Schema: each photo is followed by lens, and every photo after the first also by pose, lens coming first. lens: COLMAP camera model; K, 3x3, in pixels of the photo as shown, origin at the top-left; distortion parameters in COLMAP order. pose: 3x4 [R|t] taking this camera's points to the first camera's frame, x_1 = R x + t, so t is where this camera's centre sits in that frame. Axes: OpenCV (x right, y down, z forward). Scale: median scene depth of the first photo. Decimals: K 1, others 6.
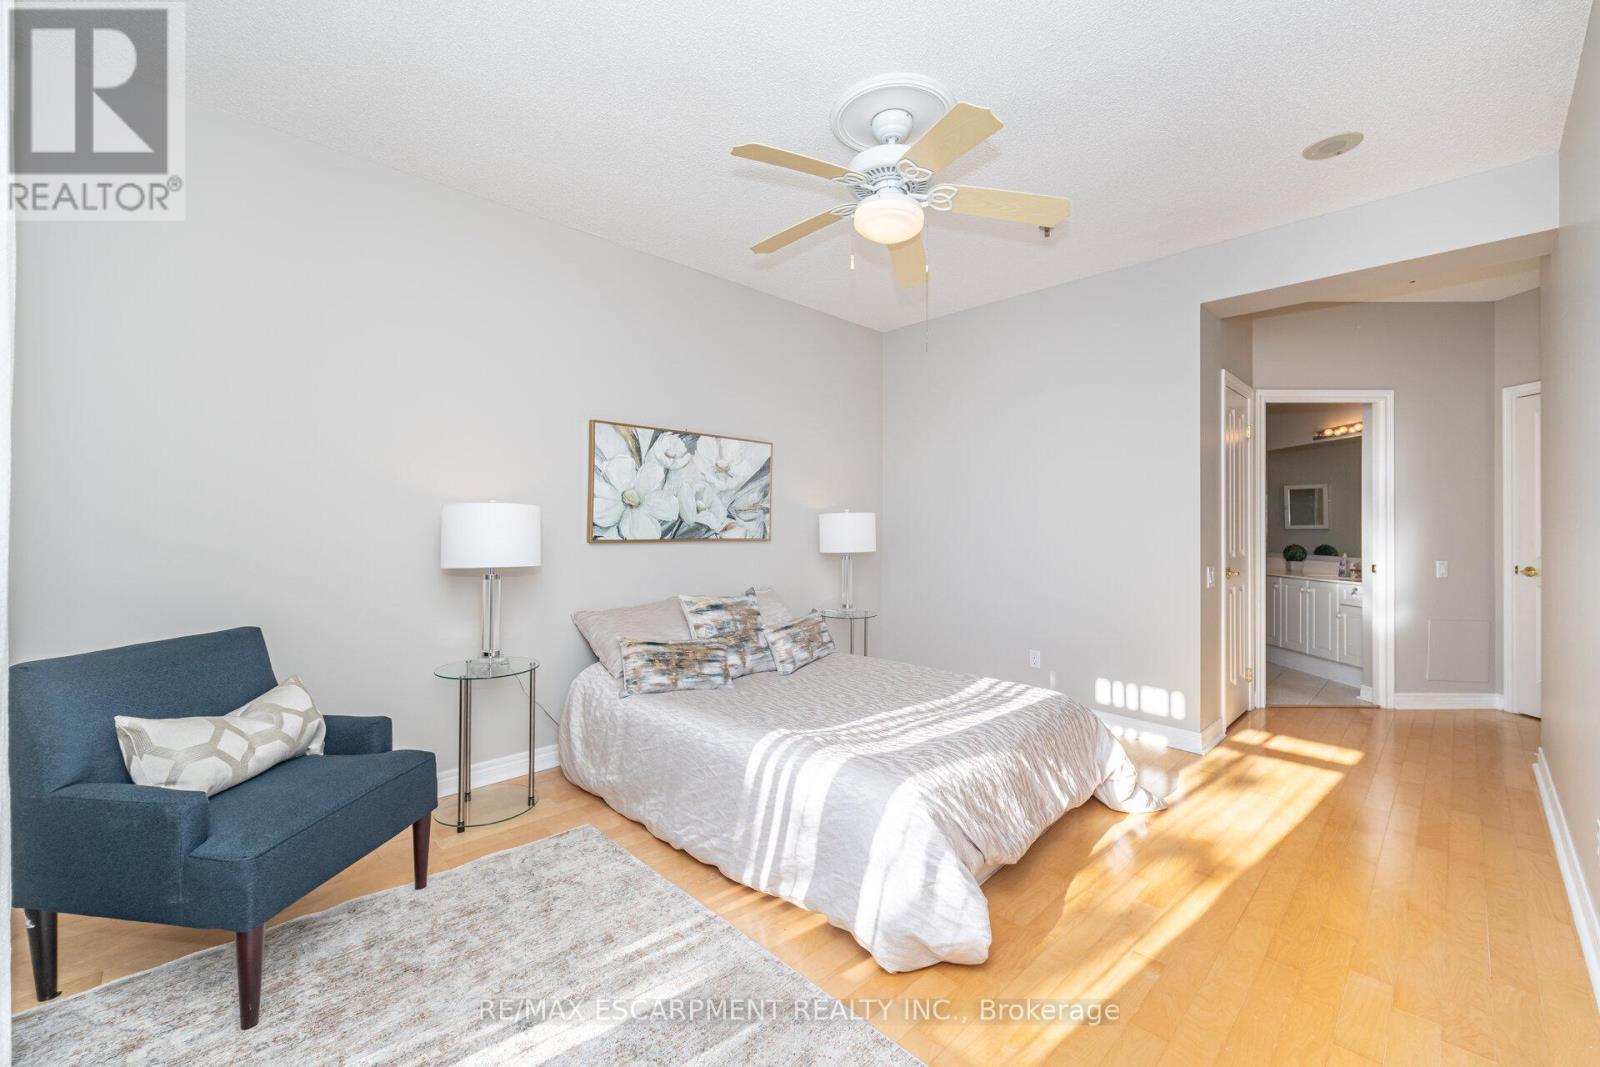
lens RADIAL K [[652.4, 0, 794.0], [0, 652.4, 517.5], [0, 0, 1]] dist [0.000399, -0.000311]
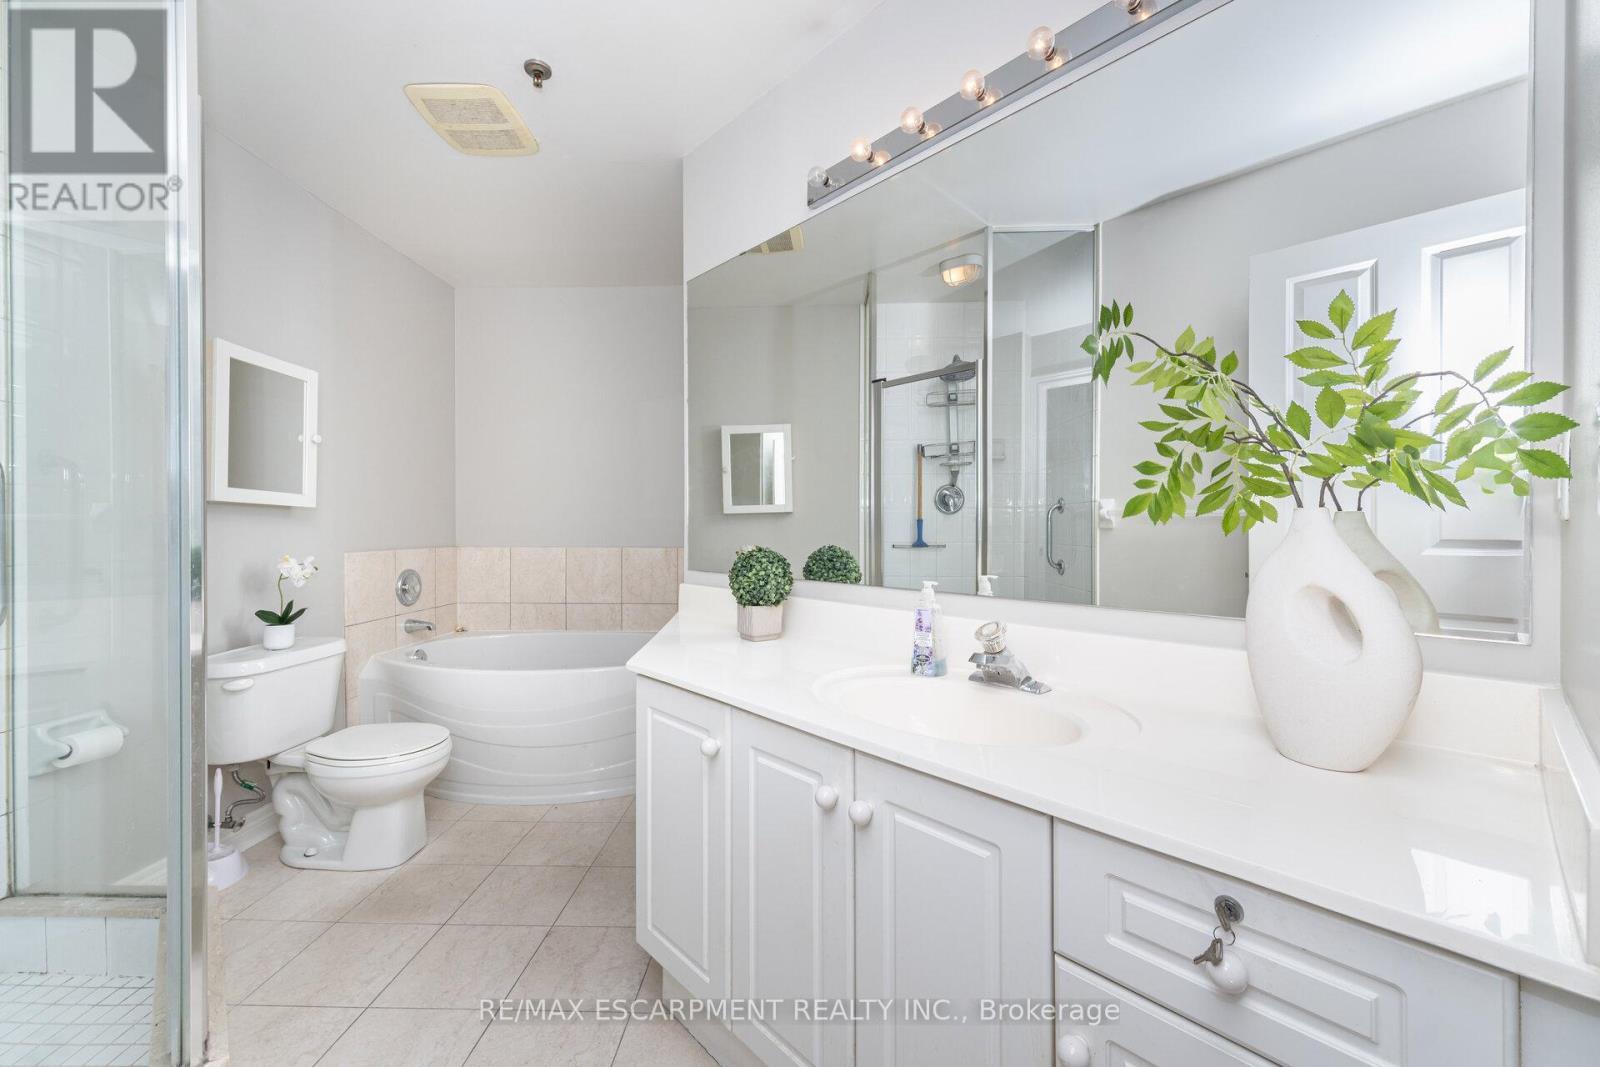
lens RADIAL K [[652.4, 0, 794.0], [0, 652.4, 517.5], [0, 0, 1]] dist [0.000399, -0.000311]
pose [[0.713715, -0.000388, 0.700437, 0.560272], [-0.002954, 0.999989, 0.003565, 0.024598], [-0.700430, -0.004614, 0.713706, 0.767459]]
